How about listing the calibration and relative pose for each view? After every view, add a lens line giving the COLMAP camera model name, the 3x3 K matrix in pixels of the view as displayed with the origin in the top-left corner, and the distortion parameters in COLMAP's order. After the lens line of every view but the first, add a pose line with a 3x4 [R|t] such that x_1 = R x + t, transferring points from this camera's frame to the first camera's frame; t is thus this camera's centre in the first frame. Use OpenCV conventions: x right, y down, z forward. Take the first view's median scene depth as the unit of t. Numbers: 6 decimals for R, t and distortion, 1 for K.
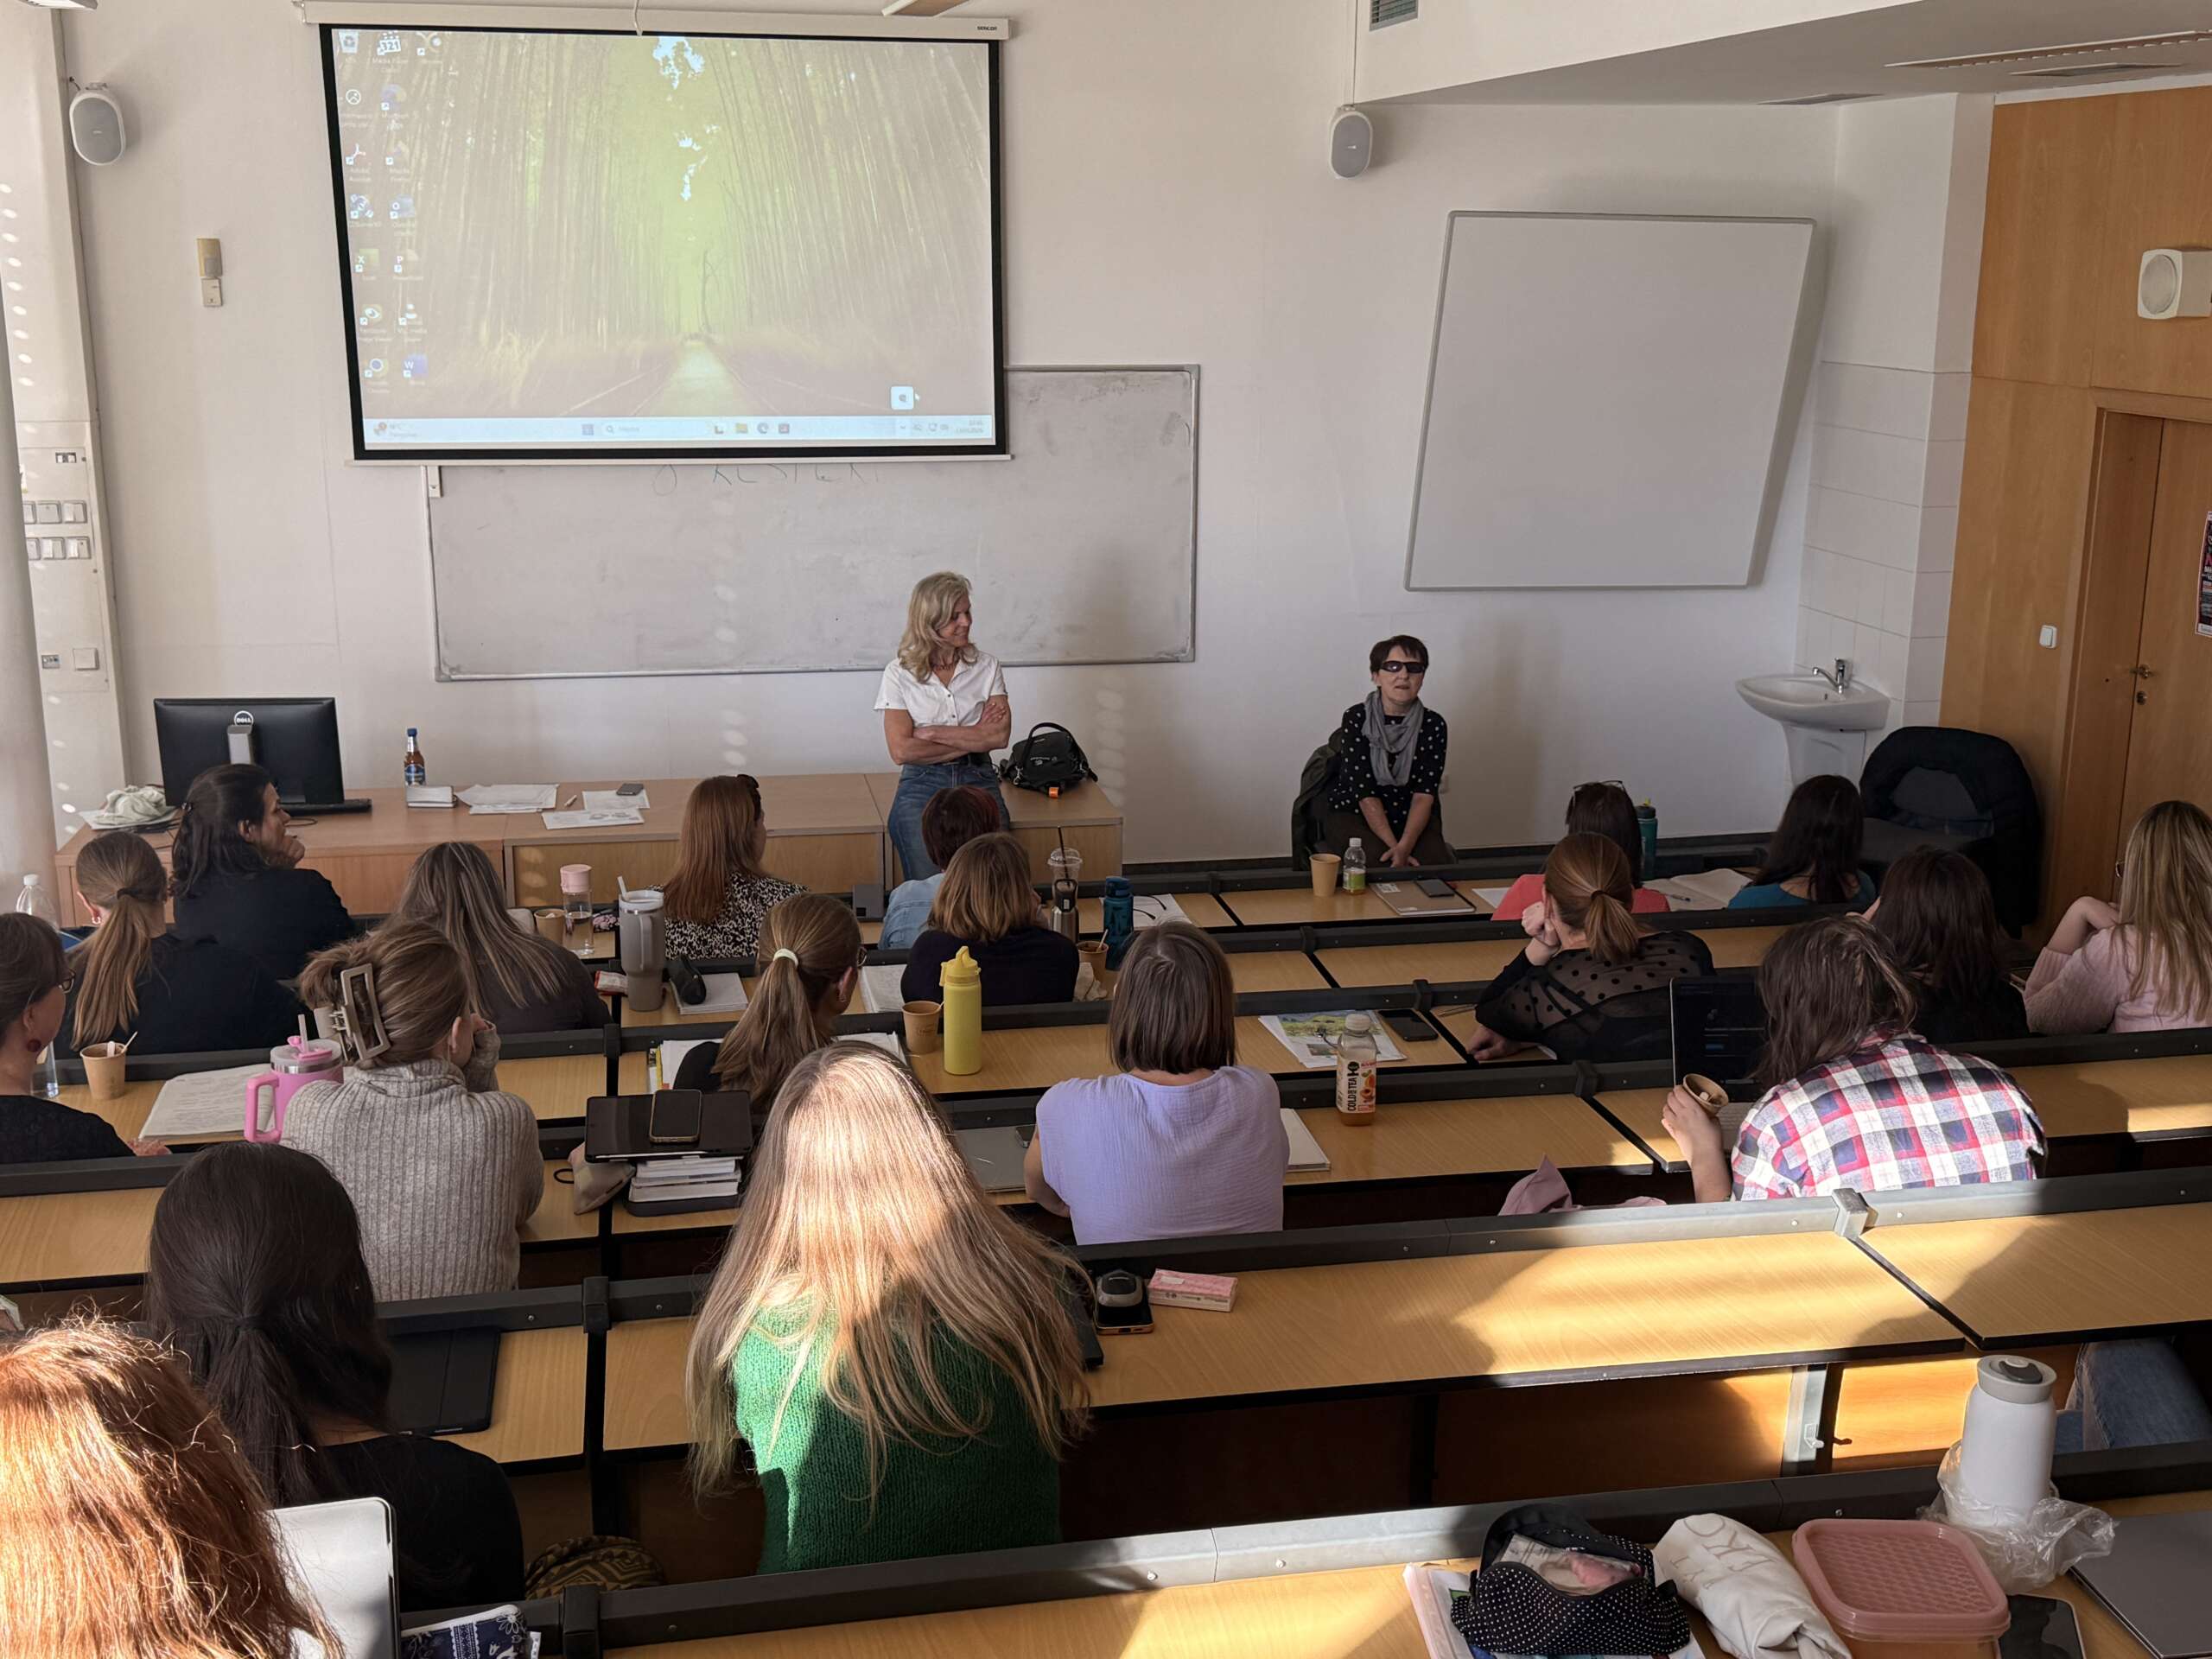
lens RADIAL K [[2400.8, 0, 1109.1], [0, 2400.8, 821.6], [0, 0, 1]] dist [0.058457, 0.000000]
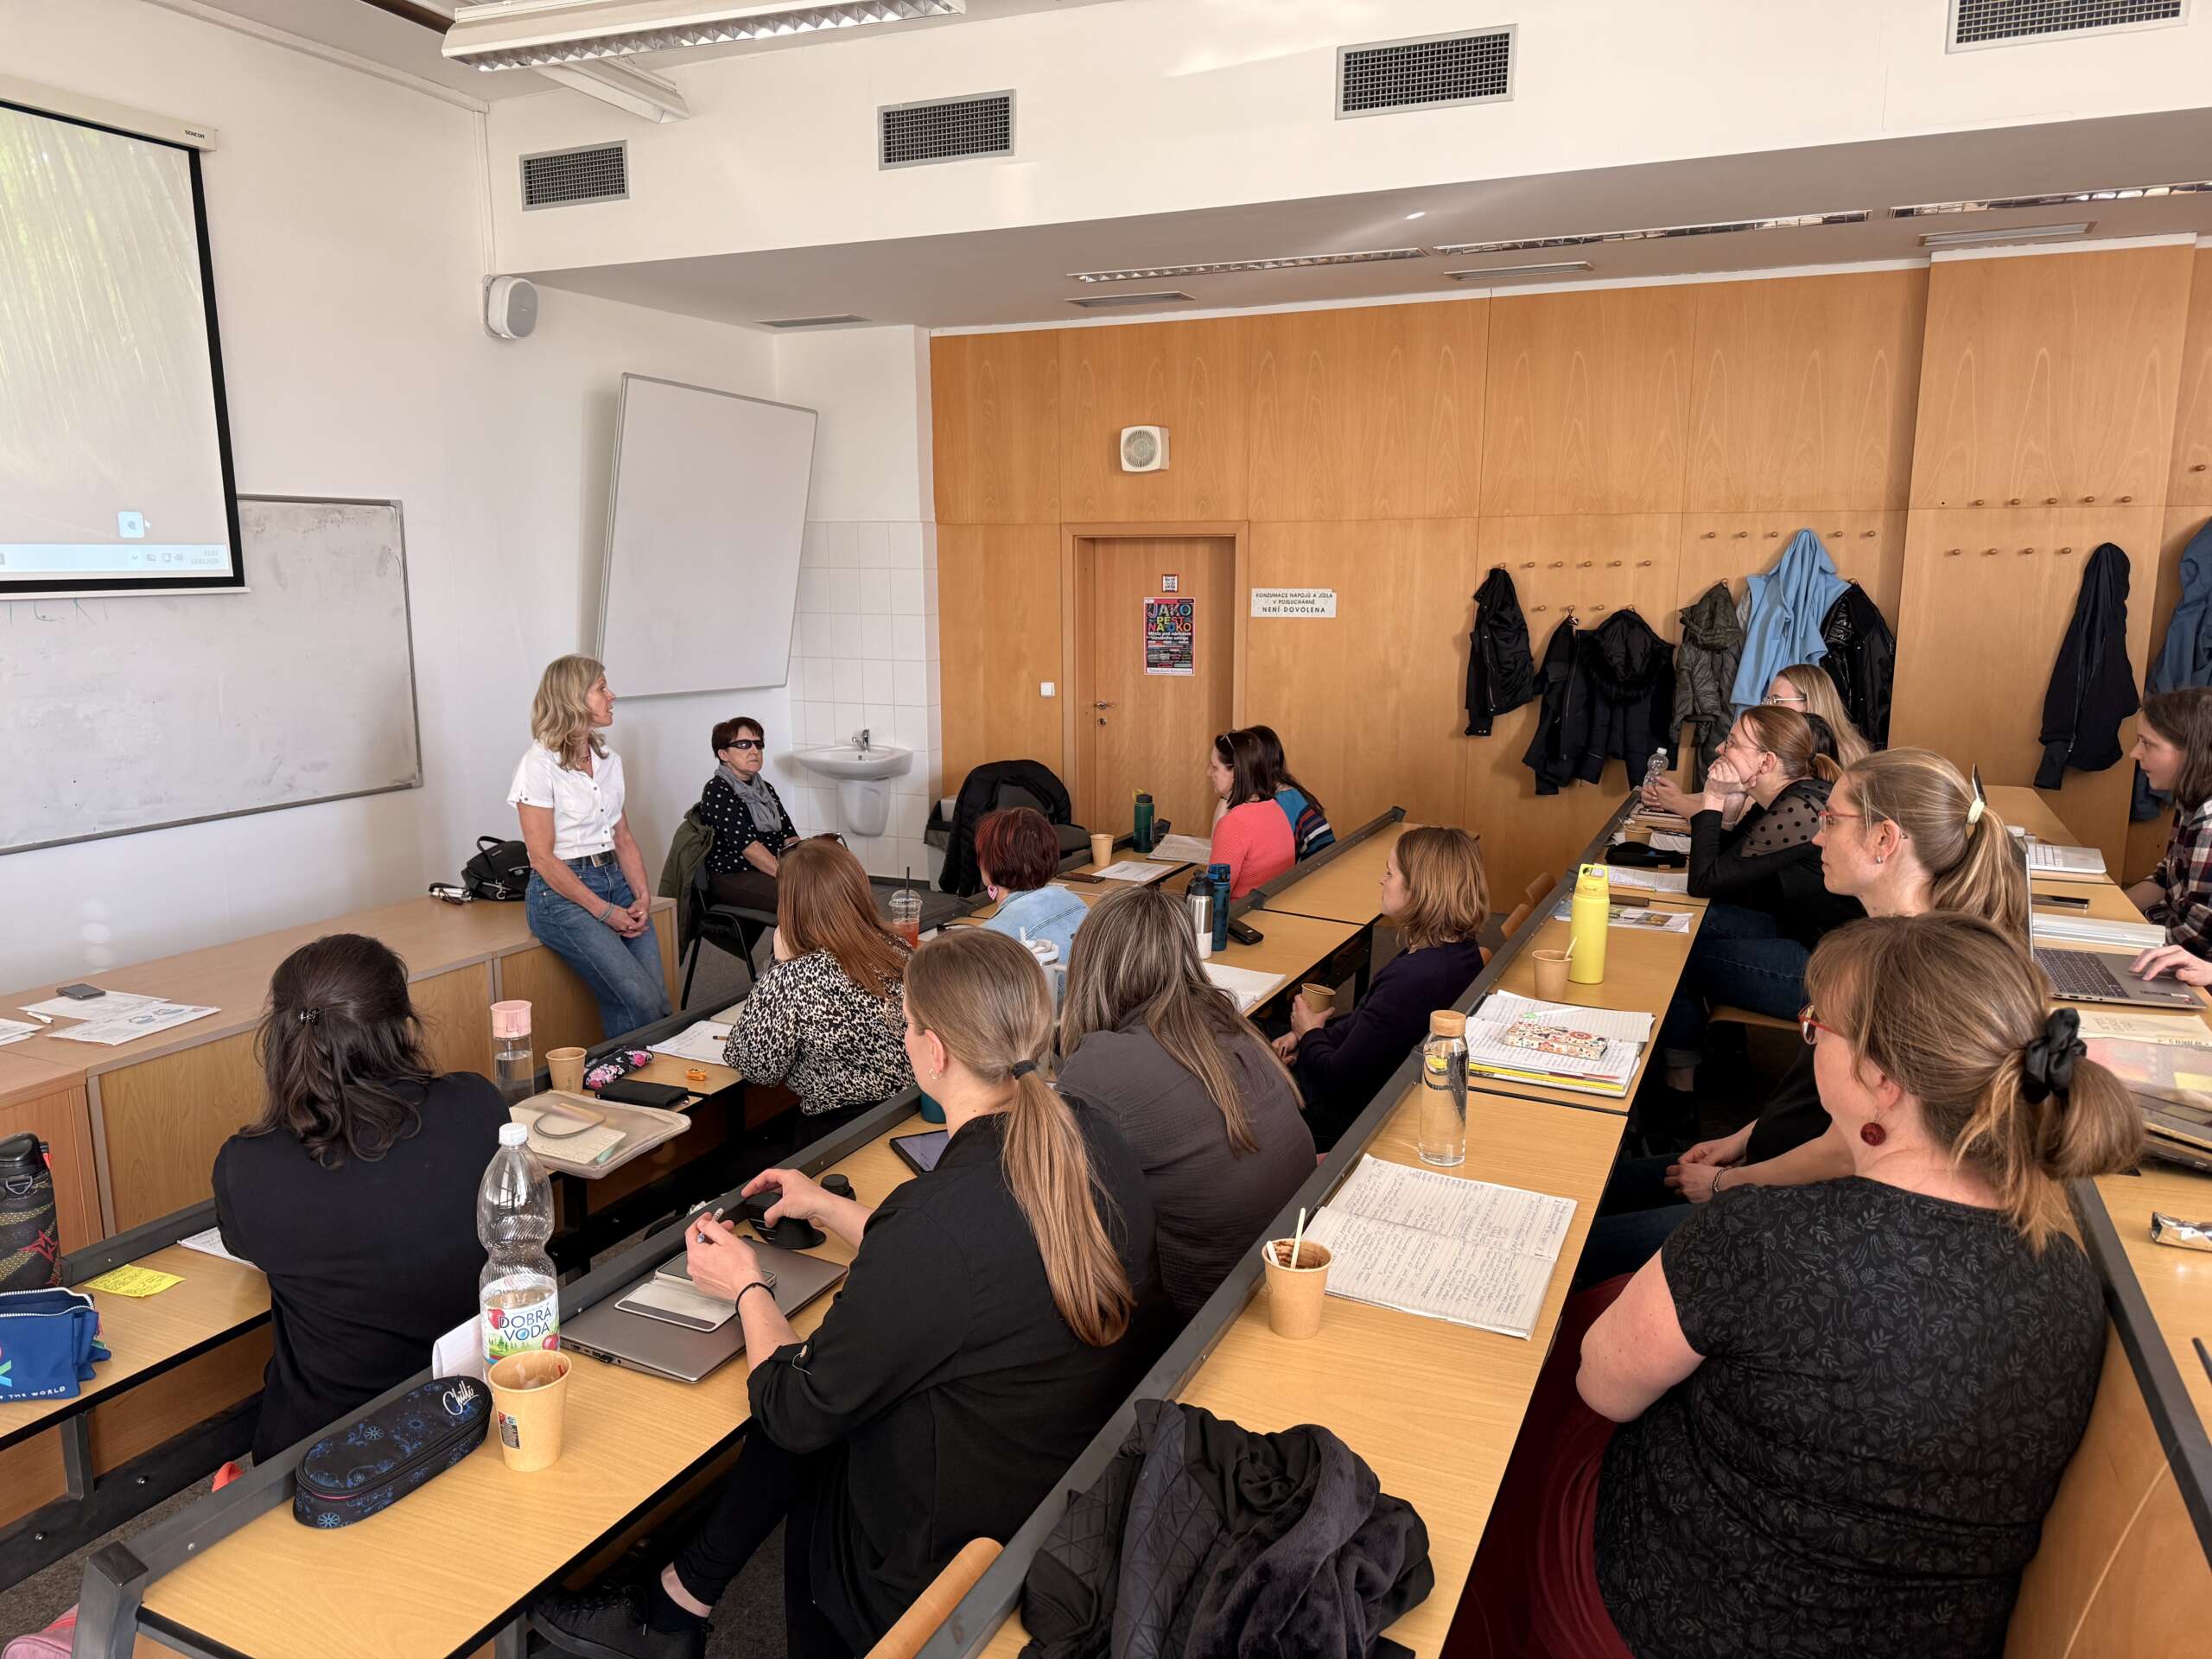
lens RADIAL K [[1540.0, 0, 1122.6], [0, 1540.0, 845.7], [0, 0, 1]] dist [-0.026008, -0.016716]
pose [[0.568122, -0.148472, 0.809440, -0.354903], [0.190734, 0.980564, 0.045990, -0.015509], [-0.800536, 0.128260, 0.585398, 0.399032]]
